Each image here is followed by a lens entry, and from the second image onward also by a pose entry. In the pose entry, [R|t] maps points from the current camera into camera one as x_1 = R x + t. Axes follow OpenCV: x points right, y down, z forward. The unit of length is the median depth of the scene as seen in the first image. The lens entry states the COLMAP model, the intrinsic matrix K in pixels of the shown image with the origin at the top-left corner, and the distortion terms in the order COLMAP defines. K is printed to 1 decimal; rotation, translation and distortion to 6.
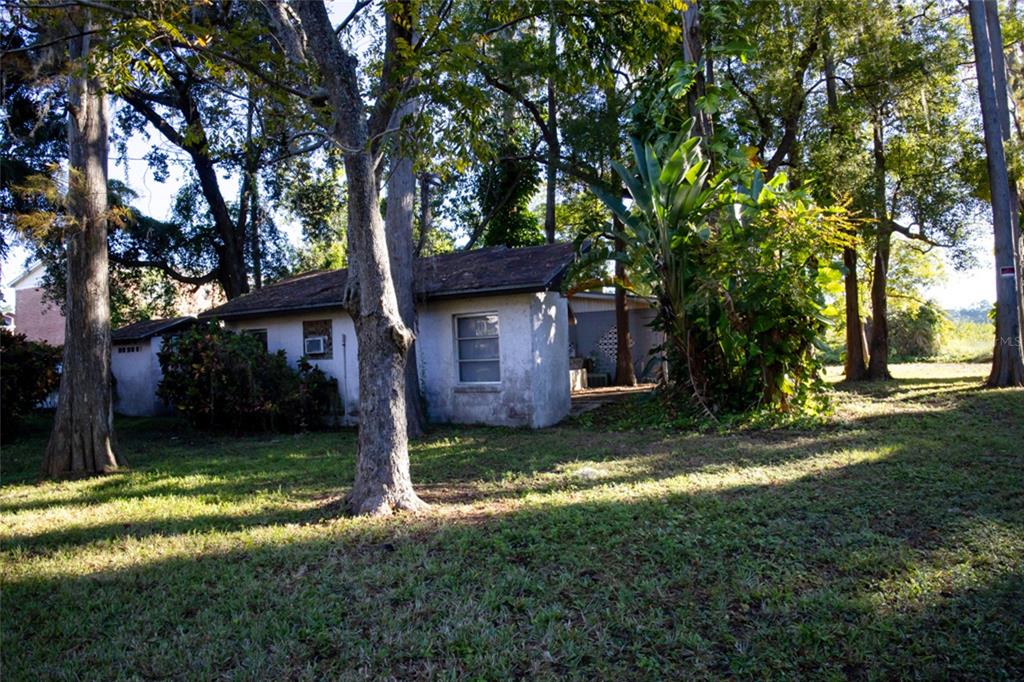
lens RADIAL K [[583.6, 0, 511.0], [0, 583.6, 344.8], [0, 0, 1]] dist [-0.006248, -0.000669]
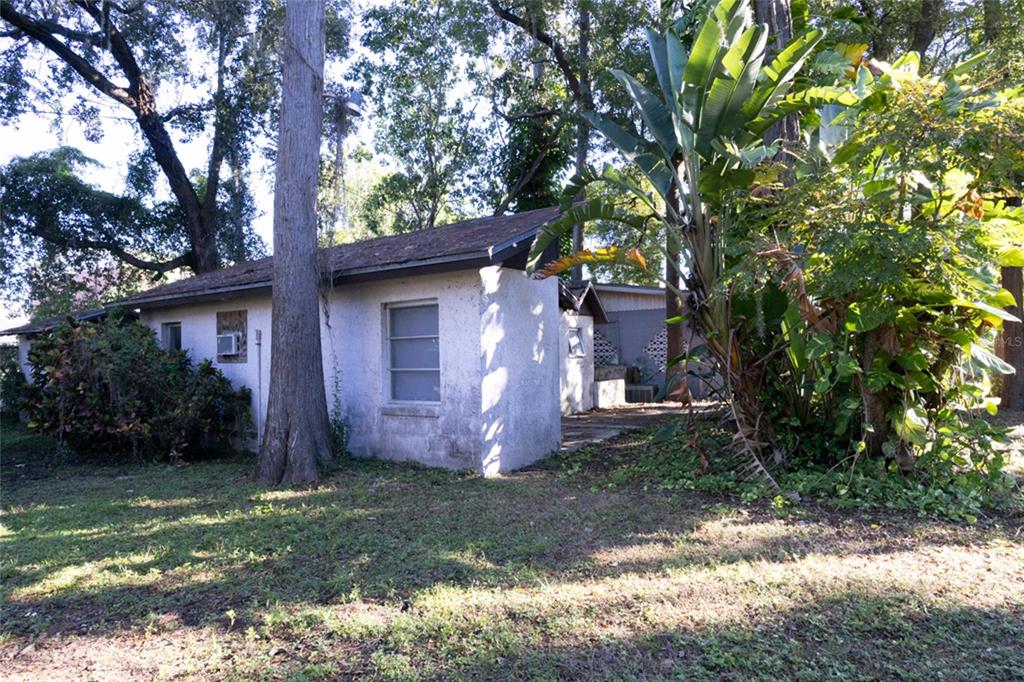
lens RADIAL K [[577.2, 0, 512.0], [0, 577.2, 341.0], [0, 0, 1]] dist [0.089629, -0.000233]
pose [[0.990362, 0.017242, -0.137425, 0.136430], [-0.018749, 0.999777, -0.009684, -0.002469], [0.137228, 0.012167, 0.990465, 0.299656]]
